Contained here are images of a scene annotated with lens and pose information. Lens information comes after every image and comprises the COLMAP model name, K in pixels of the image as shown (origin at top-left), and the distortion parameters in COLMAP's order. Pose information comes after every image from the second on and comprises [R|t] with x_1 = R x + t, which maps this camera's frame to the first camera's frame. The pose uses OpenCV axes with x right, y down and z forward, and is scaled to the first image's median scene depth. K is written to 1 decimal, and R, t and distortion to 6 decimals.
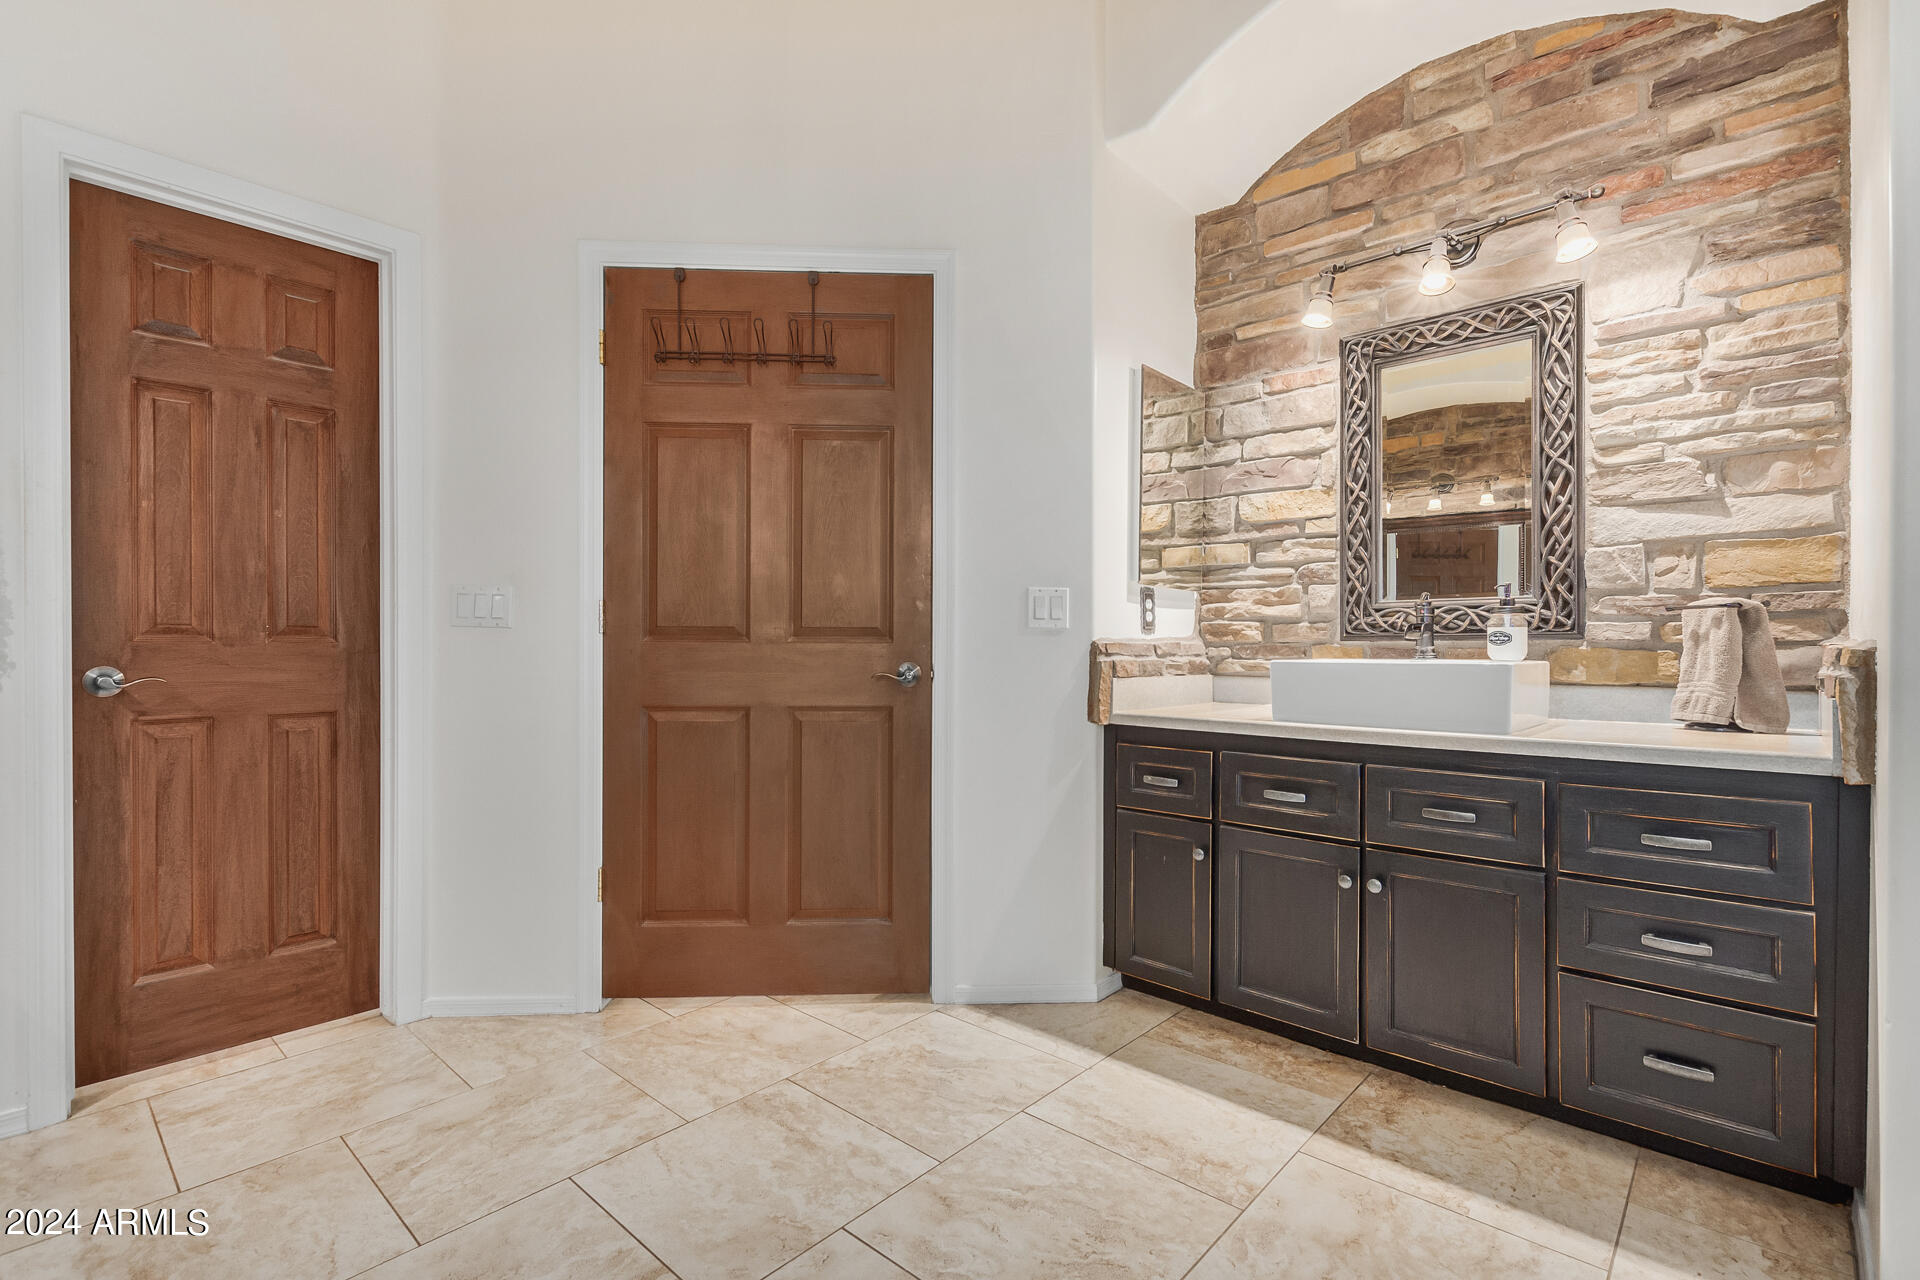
lens RADIAL K [[878.7, 0, 970.2], [0, 878.7, 646.6], [0, 0, 1]] dist [0.001931, -0.000175]
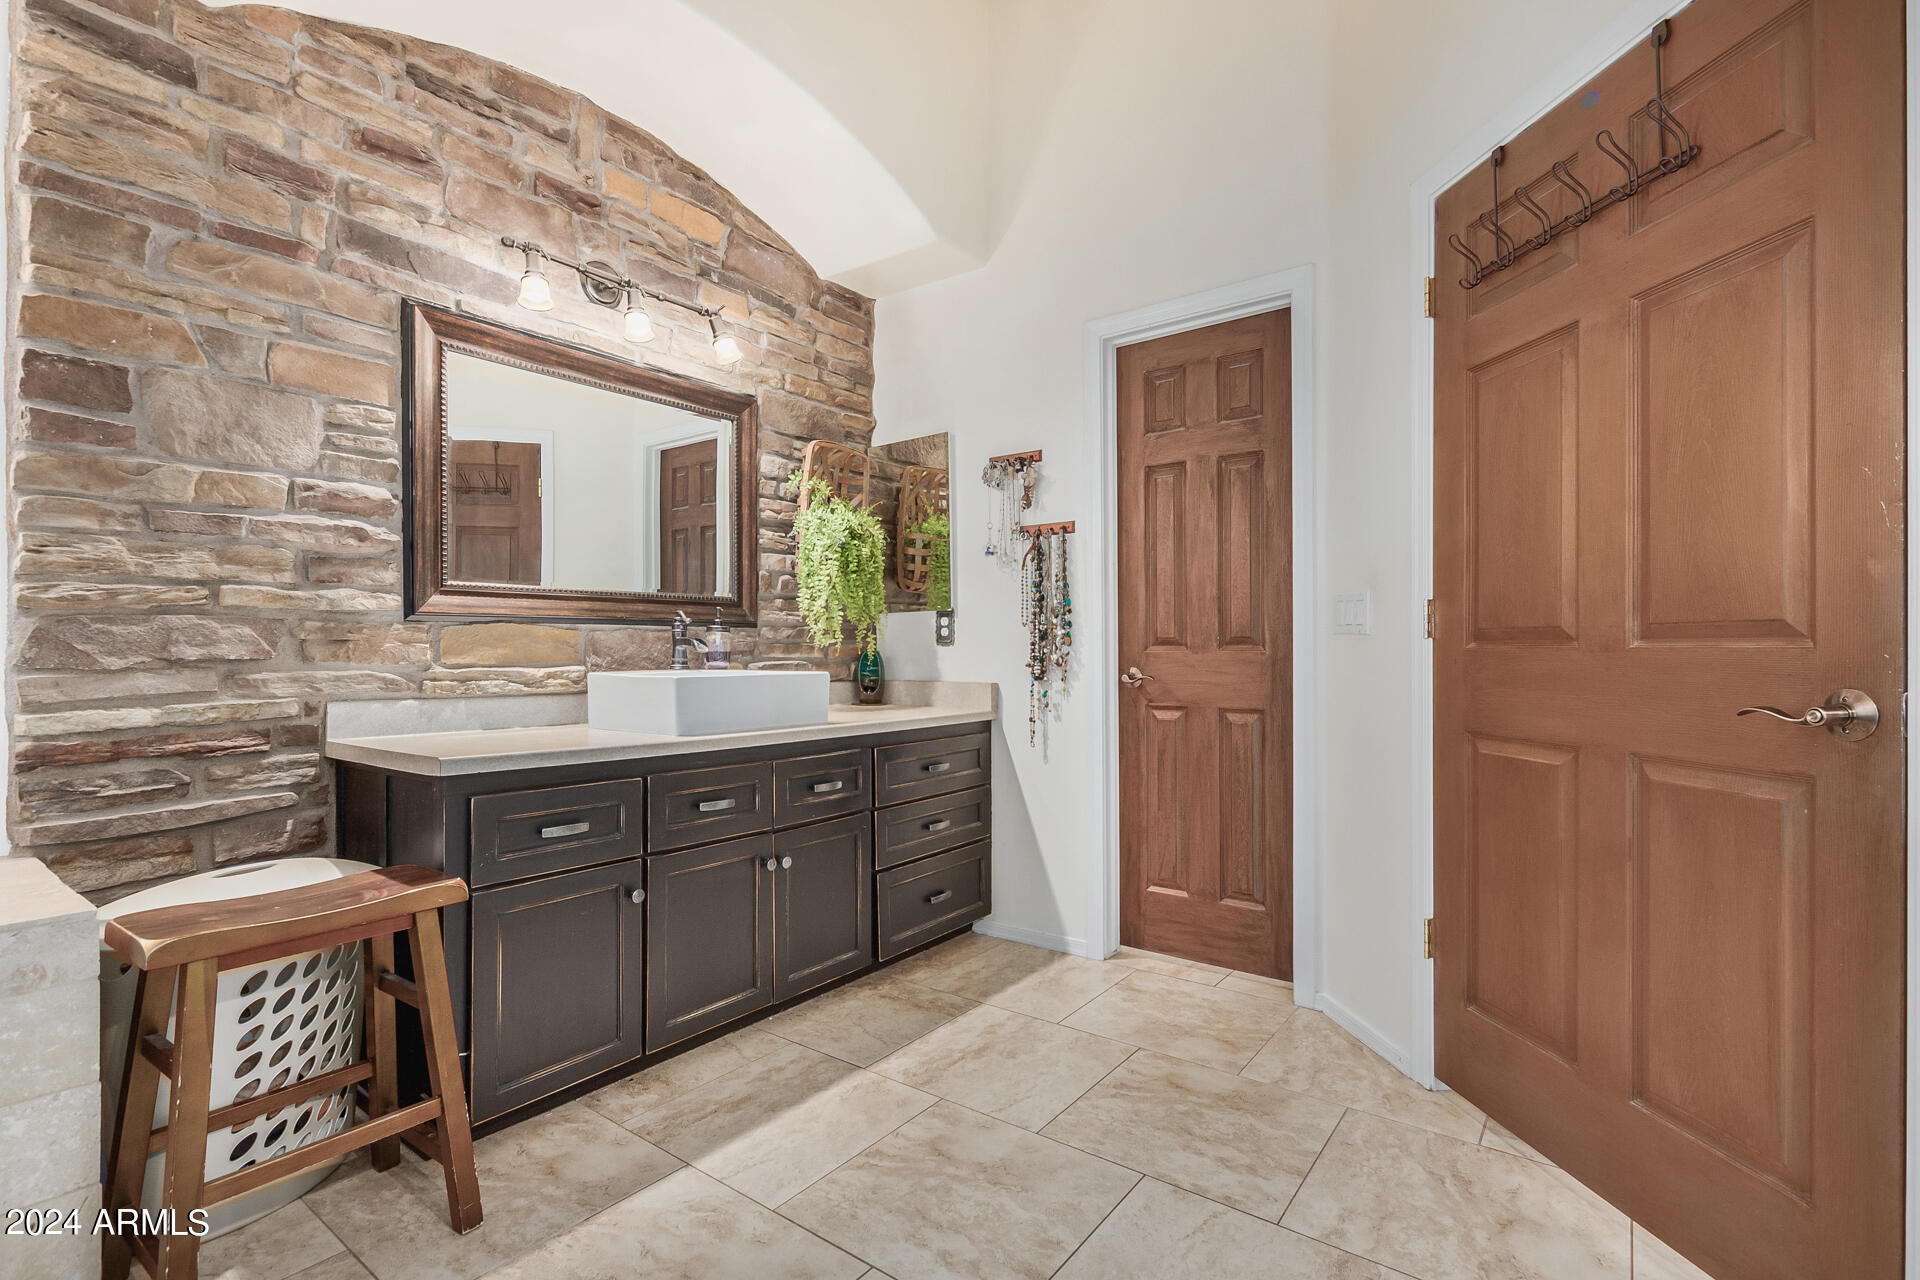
lens RADIAL K [[878.7, 0, 968.8], [0, 878.7, 646.0], [0, 0, 1]] dist [0.001931, -0.000175]
pose [[0.075529, -0.006619, -0.997122, 0.421294], [0.003297, 0.999974, -0.006389, -0.004476], [0.997138, -0.002805, 0.075549, 0.548833]]
